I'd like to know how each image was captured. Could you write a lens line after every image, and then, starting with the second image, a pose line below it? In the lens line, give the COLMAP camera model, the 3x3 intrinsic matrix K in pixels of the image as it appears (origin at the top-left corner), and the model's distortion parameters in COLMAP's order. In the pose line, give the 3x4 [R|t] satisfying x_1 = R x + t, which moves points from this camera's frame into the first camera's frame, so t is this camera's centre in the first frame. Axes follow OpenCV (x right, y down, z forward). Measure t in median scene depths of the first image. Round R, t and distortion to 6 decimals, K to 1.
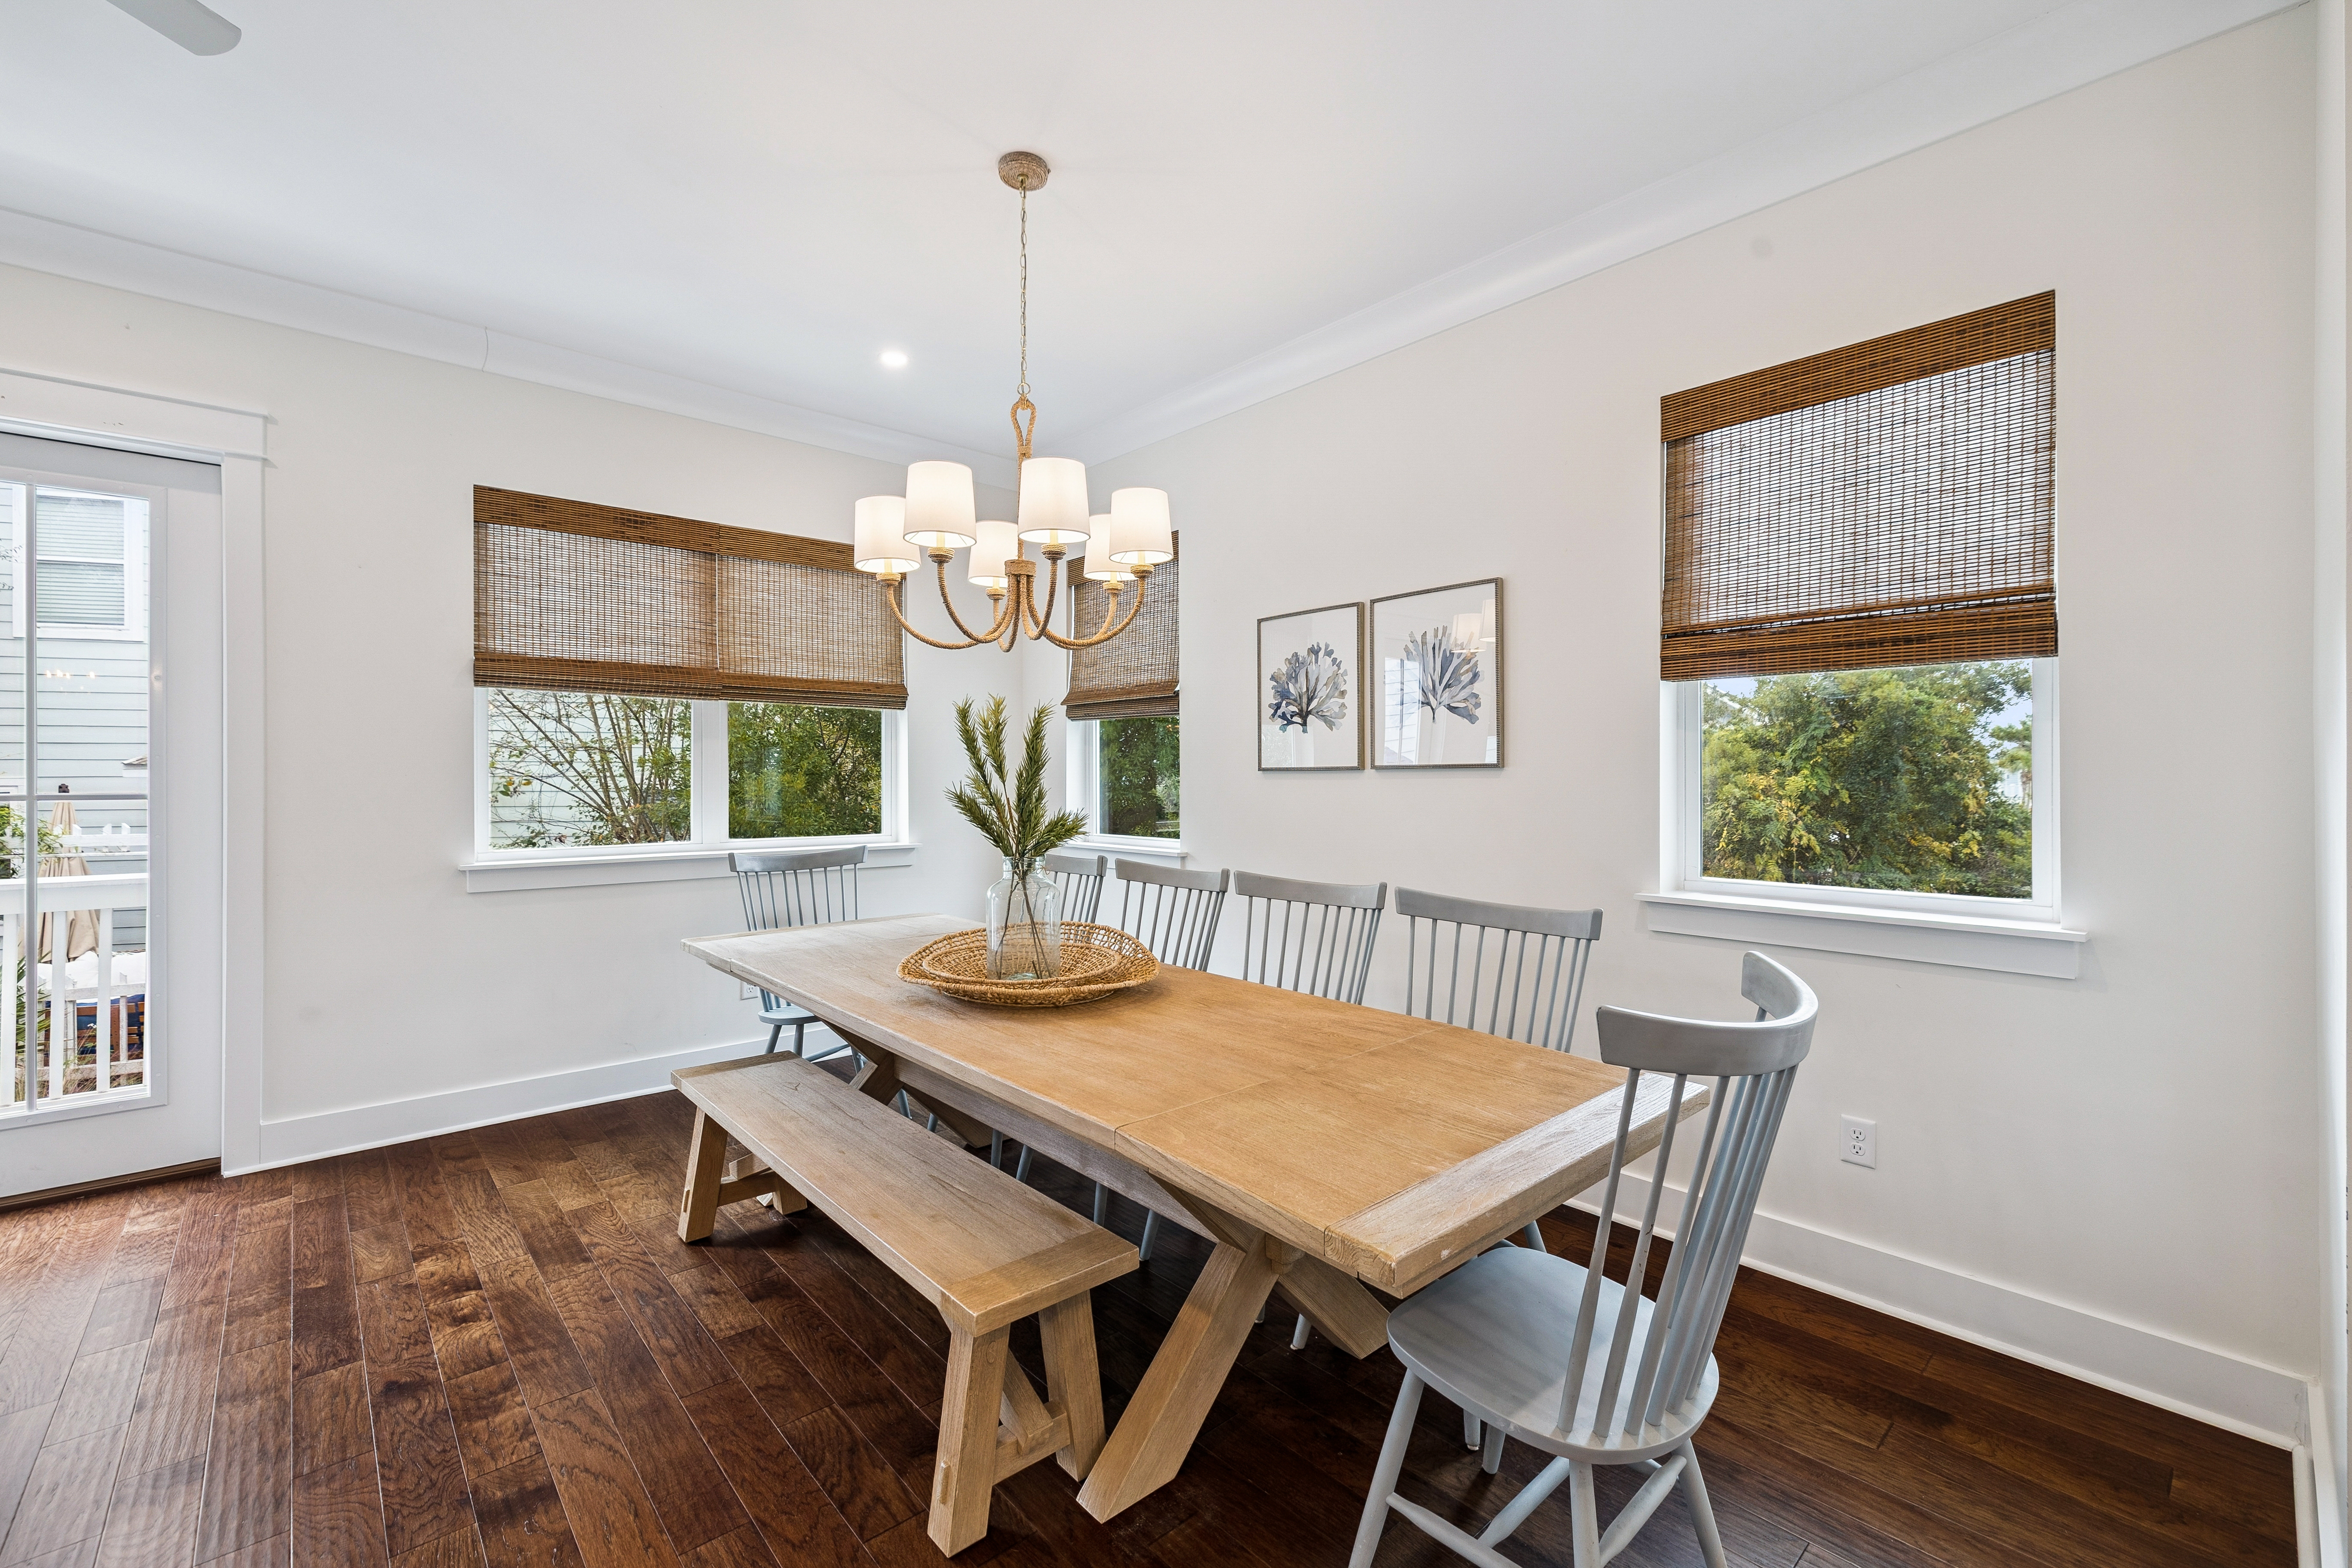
lens RADIAL K [[986.8, 0, 1171.0], [0, 986.8, 780.8], [0, 0, 1]] dist [0.000104, -0.000028]
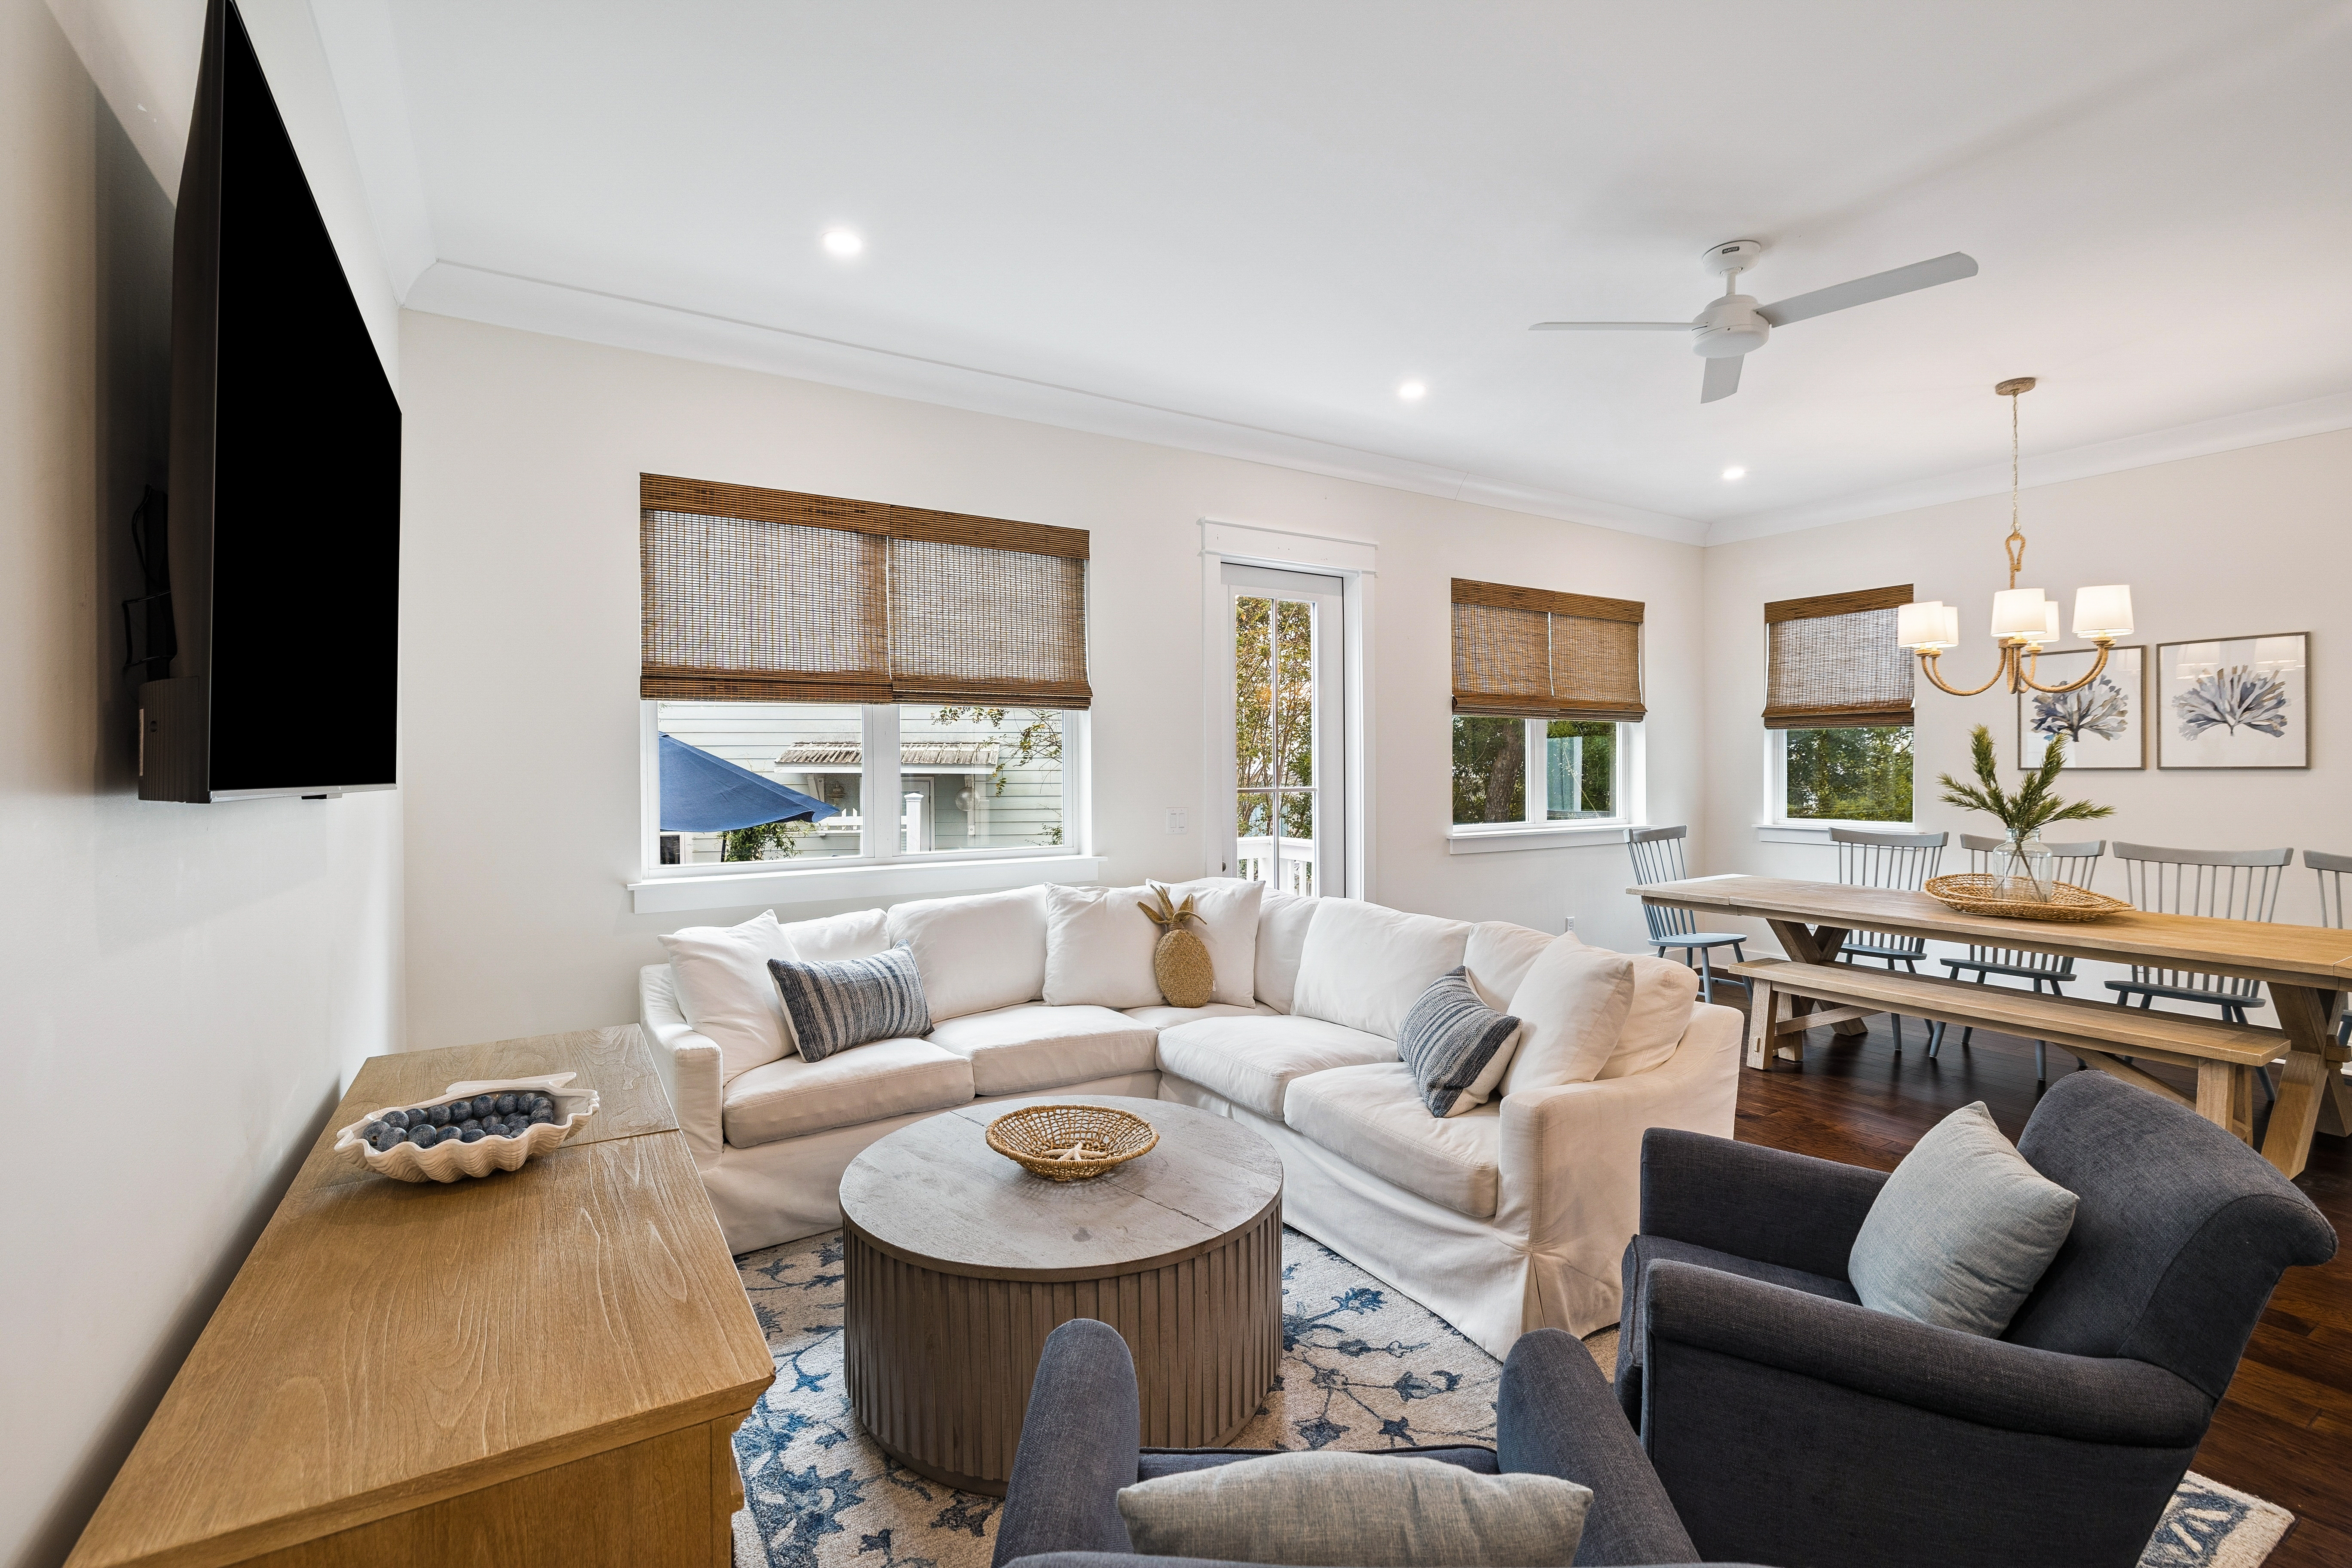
lens RADIAL K [[1030.0, 0, 1179.6], [0, 1030.0, 773.3], [0, 0, 1]] dist [-0.003424, 0.000233]
pose [[0.985700, -0.002392, -0.168493, -0.864973], [0.003195, 0.999985, 0.004497, -0.016956], [0.168479, -0.004971, 0.985693, -0.599863]]
